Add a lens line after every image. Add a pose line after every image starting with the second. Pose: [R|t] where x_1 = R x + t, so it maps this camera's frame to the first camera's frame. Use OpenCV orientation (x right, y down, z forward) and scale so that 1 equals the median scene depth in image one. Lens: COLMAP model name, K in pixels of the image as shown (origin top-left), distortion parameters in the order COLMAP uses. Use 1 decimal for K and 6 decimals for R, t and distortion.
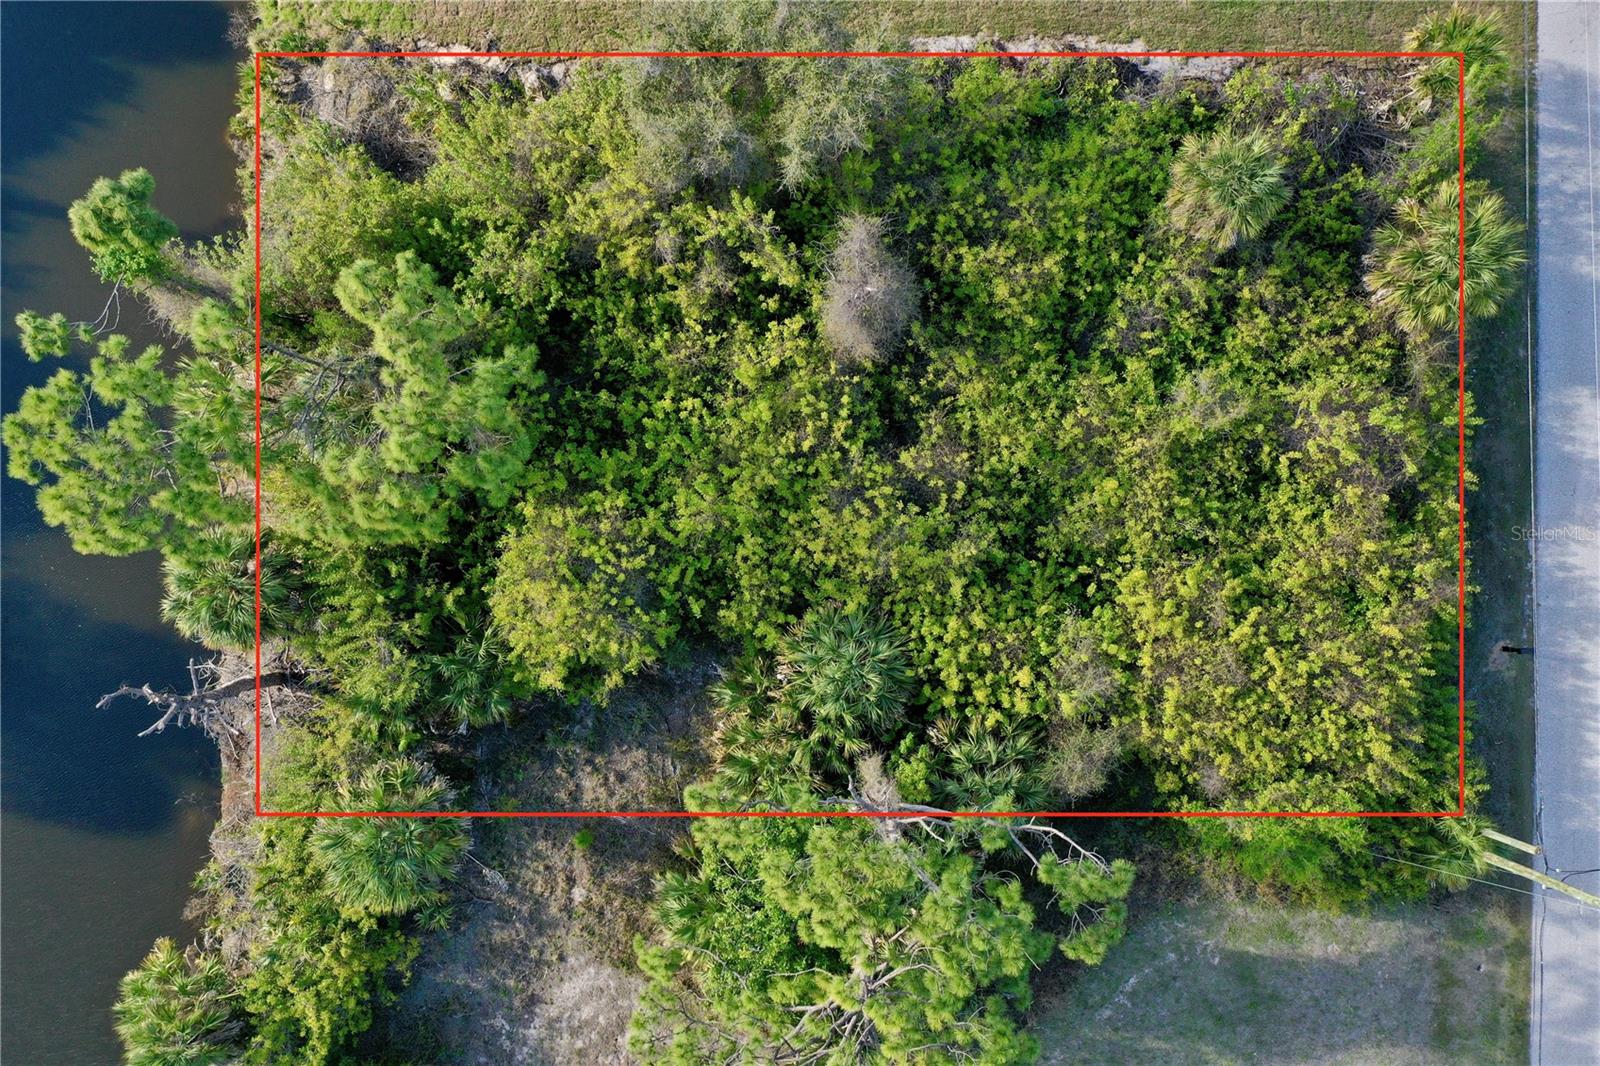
lens RADIAL K [[1267.8, 0, 800.0], [0, 1267.8, 533.0], [0, 0, 1]] dist [0.002204, -0.007818]
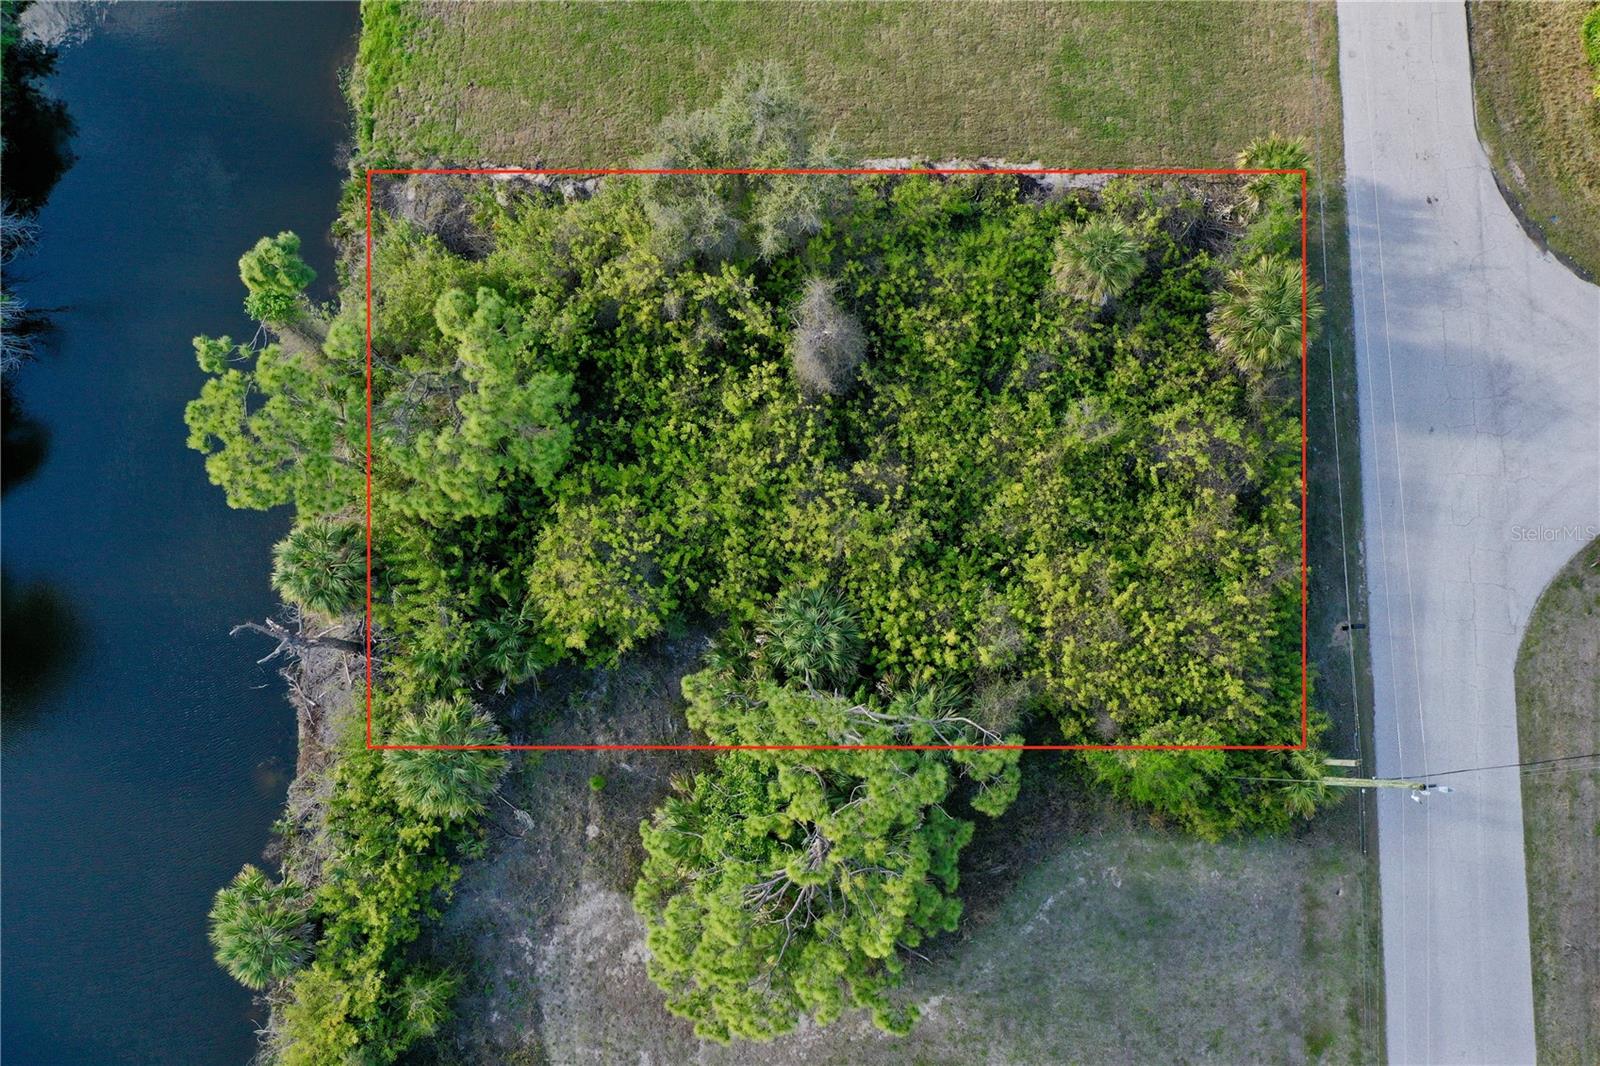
lens RADIAL K [[1267.8, 0, 800.0], [0, 1267.8, 533.0], [0, 0, 1]] dist [0.002204, -0.007818]
pose [[0.999999, -0.000339, 0.001212, 0.024184], [0.000500, 0.990858, -0.134910, 0.177955], [-0.001155, 0.134911, 0.990857, -0.257003]]
